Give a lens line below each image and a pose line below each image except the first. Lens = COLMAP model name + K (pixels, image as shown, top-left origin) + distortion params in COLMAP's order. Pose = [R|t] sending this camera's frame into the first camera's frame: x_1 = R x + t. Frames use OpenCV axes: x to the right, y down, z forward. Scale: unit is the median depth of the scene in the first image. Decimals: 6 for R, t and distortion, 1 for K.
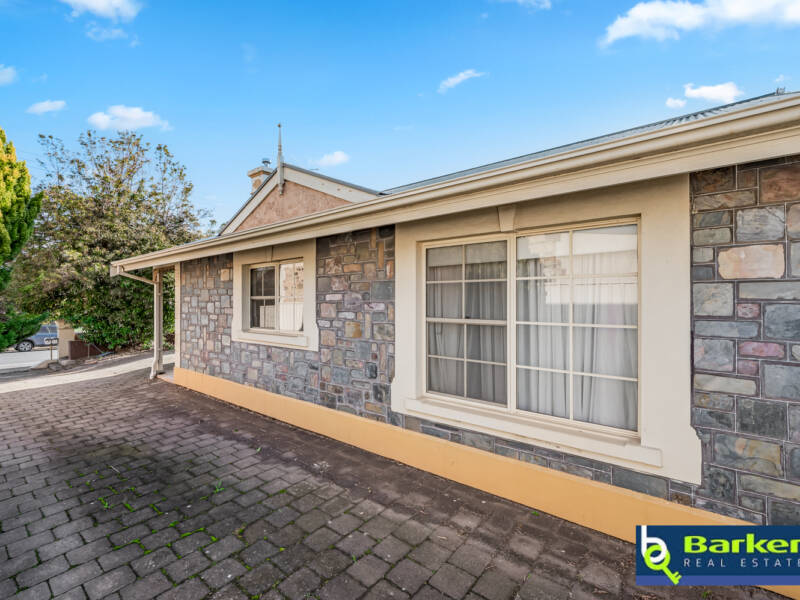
lens RADIAL K [[363.8, 0, 396.3], [0, 363.8, 299.7], [0, 0, 1]] dist [-0.000419, -0.000128]
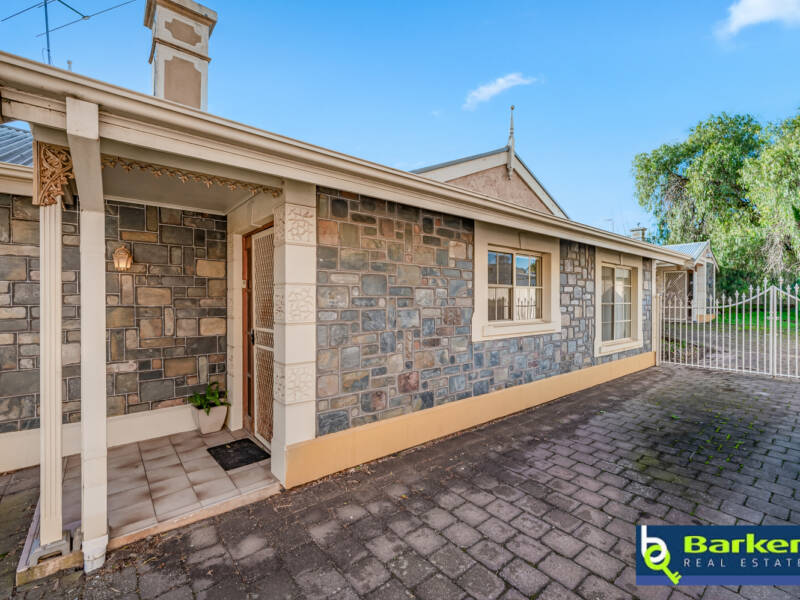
lens RADIAL K [[363.8, 0, 396.3], [0, 363.8, 299.7], [0, 0, 1]] dist [-0.000419, -0.000128]
pose [[0.212381, 0.003675, 0.977180, -1.561905], [-0.007714, 0.999968, -0.002084, 0.038289], [-0.977156, -0.007095, 0.212403, 1.287440]]
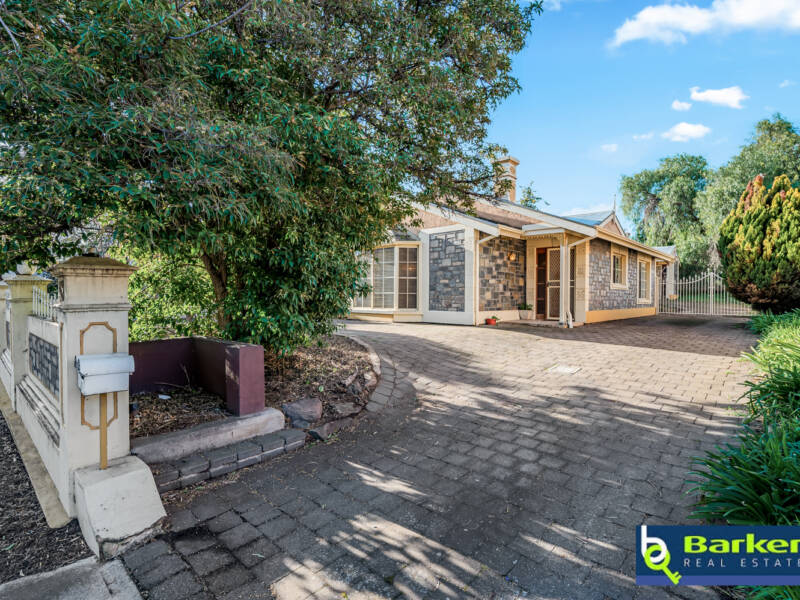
lens RADIAL K [[406.9, 0, 400.0], [0, 406.9, 300.0], [0, 0, 1]] dist [0.002142, 0.000386]
pose [[0.072837, -0.004426, 0.997334, -3.562985], [-0.008050, 0.999955, 0.005025, 0.222622], [-0.997311, -0.008395, 0.072798, 2.563784]]
